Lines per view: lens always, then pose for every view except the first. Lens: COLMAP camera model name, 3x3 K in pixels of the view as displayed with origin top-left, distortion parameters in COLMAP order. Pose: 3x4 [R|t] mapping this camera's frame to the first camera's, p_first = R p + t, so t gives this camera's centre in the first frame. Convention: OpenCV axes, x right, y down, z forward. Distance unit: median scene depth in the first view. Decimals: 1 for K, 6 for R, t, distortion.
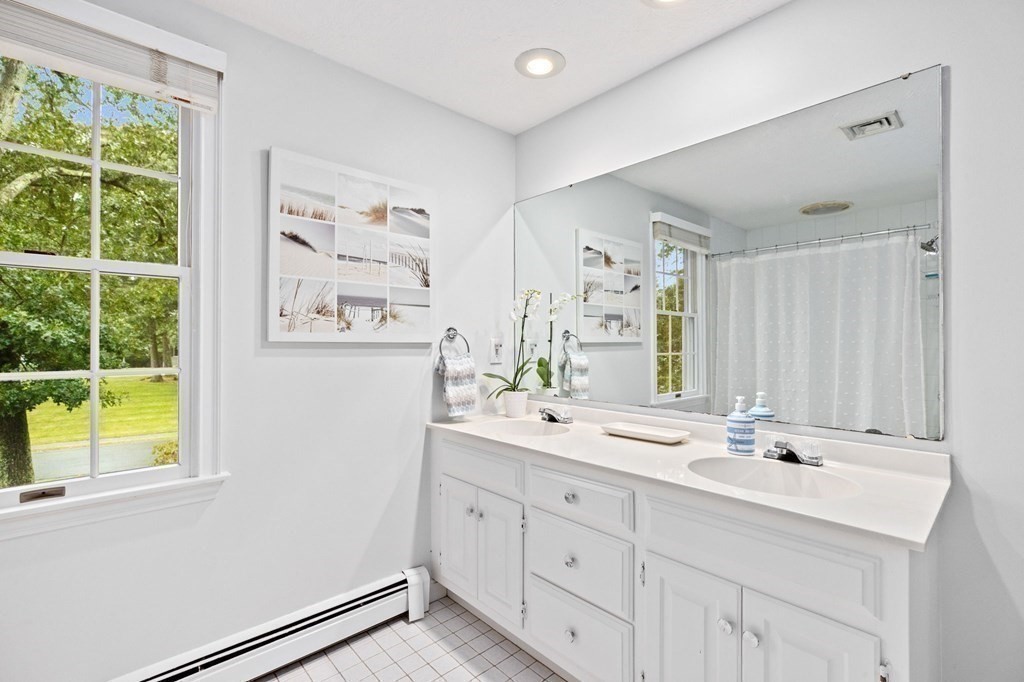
lens RADIAL K [[460.5, 0, 513.3], [0, 460.5, 334.1], [0, 0, 1]] dist [0.003544, 0.000380]
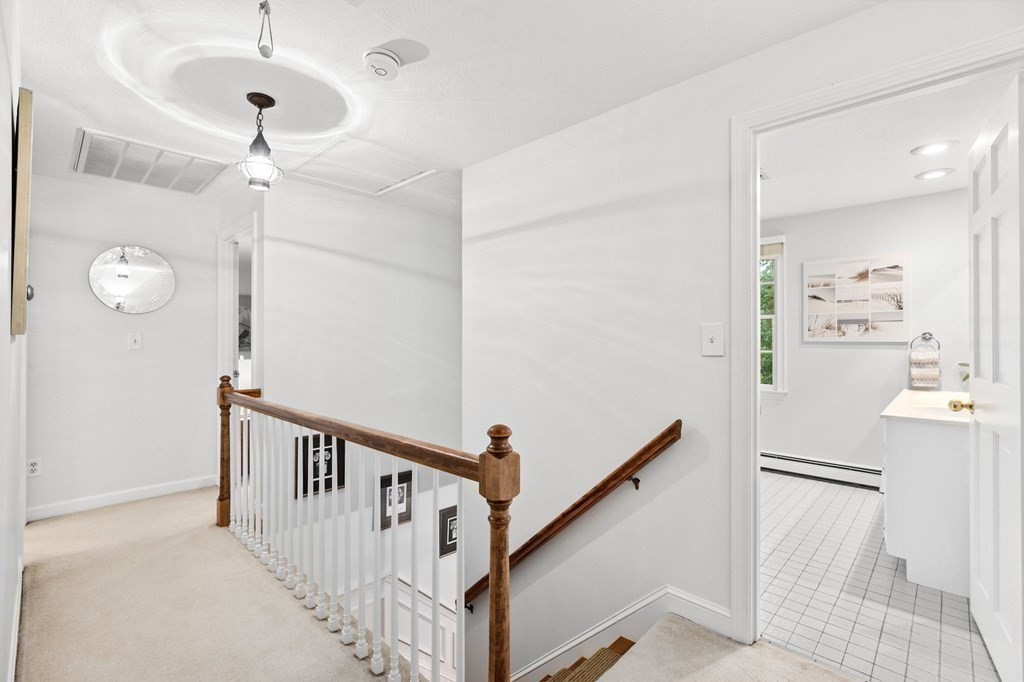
lens RADIAL K [[460.5, 0, 510.0], [0, 460.5, 339.0], [0, 0, 1]] dist [0.003544, 0.000380]
pose [[0.065849, -0.005905, -0.997812, 1.564372], [0.014343, 0.999885, -0.004971, -0.005766], [0.997727, -0.013984, 0.065926, -0.622375]]
